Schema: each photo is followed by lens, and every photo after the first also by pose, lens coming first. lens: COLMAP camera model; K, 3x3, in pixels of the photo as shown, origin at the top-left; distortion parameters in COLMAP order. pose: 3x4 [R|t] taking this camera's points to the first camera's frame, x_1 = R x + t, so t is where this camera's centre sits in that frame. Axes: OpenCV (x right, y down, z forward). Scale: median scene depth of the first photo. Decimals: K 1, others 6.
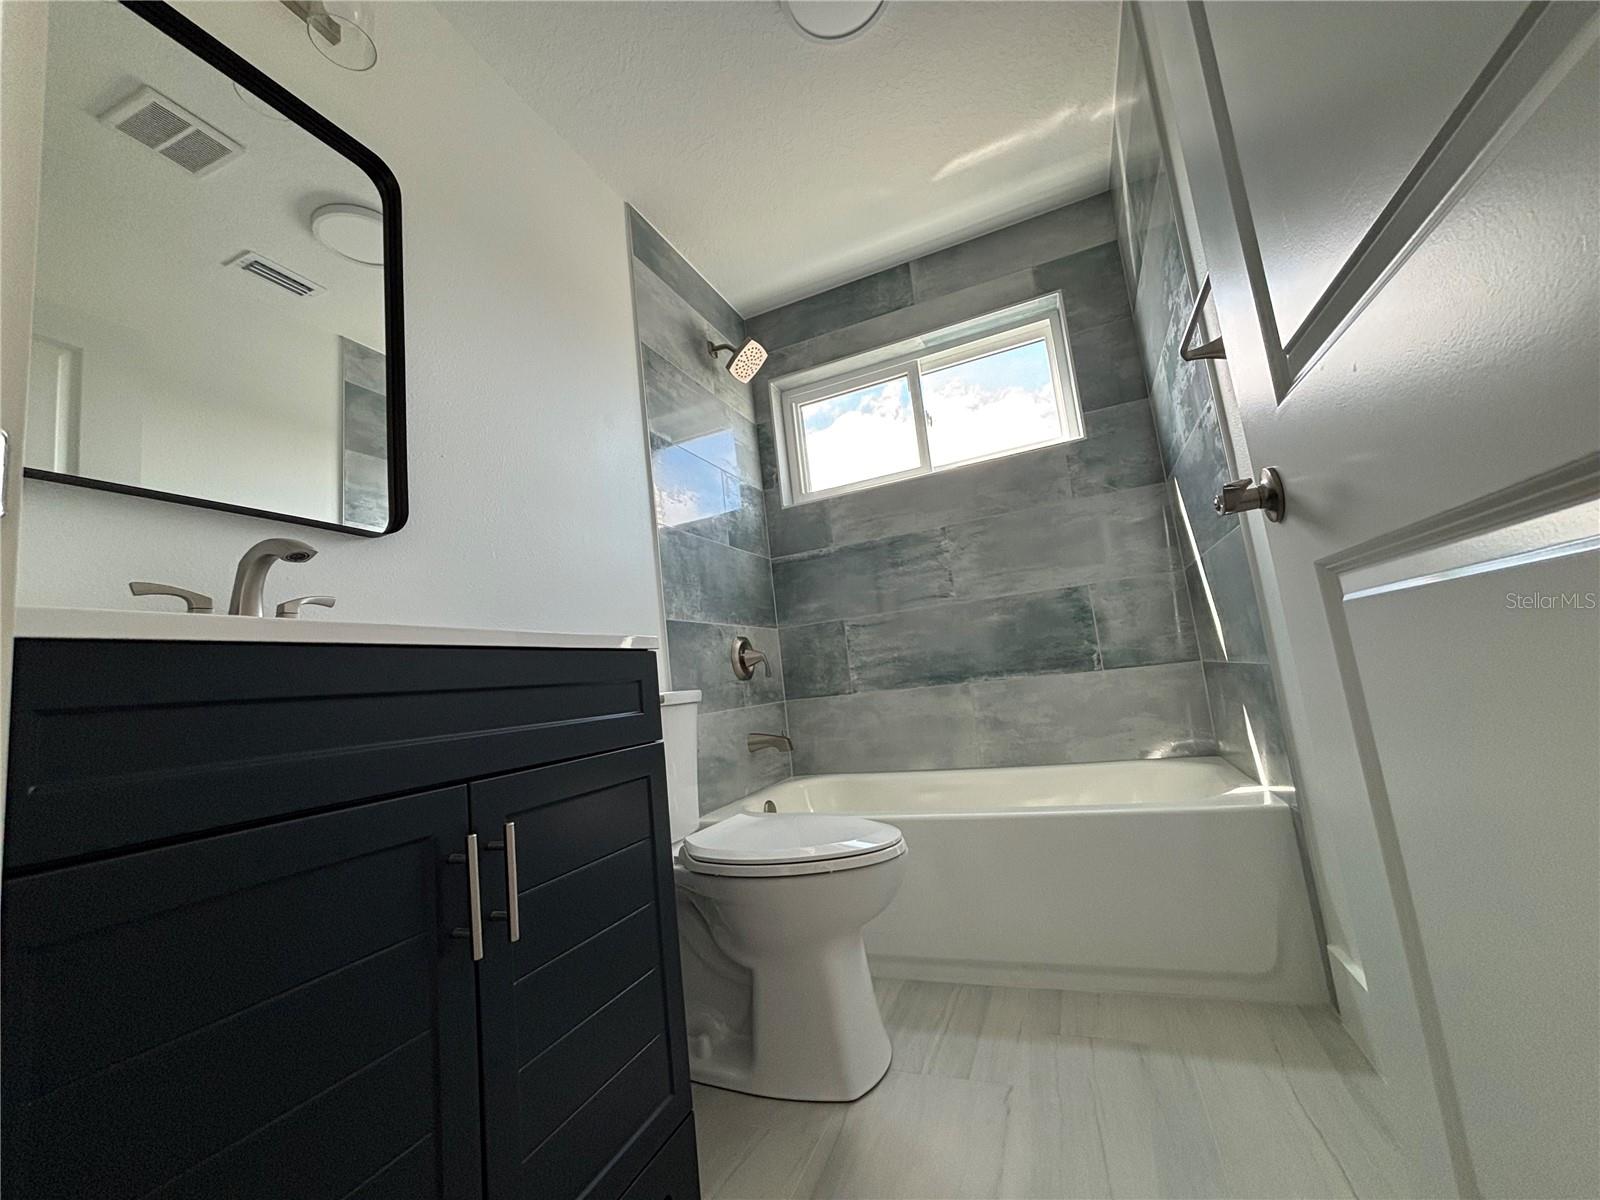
lens RADIAL K [[646.6, 0, 791.6], [0, 646.6, 606.6], [0, 0, 1]] dist [0.004643, -0.000183]
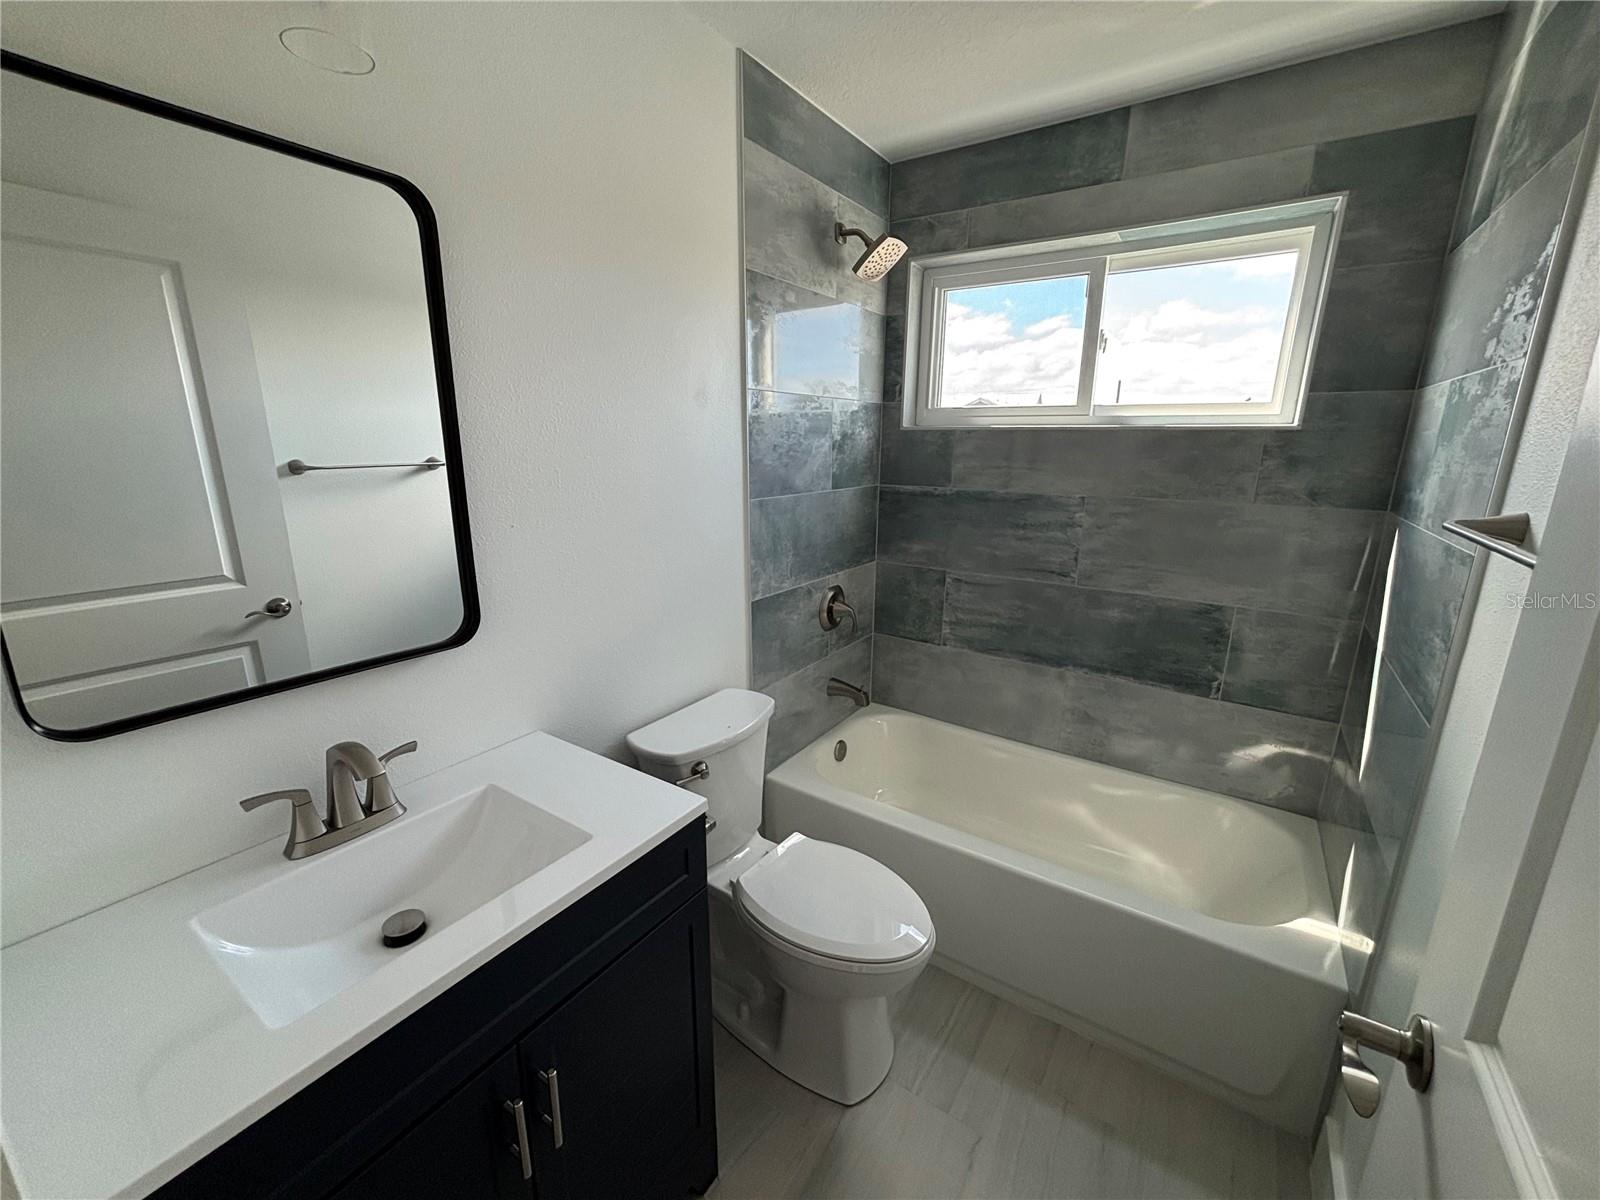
lens RADIAL K [[646.6, 0, 792.7], [0, 646.6, 605.6], [0, 0, 1]] dist [0.004643, -0.000183]
pose [[0.976228, 0.155223, -0.151280, 0.013886], [-0.086582, 0.919117, 0.384353, -0.298753], [0.198704, -0.362118, 0.910707, 0.098288]]
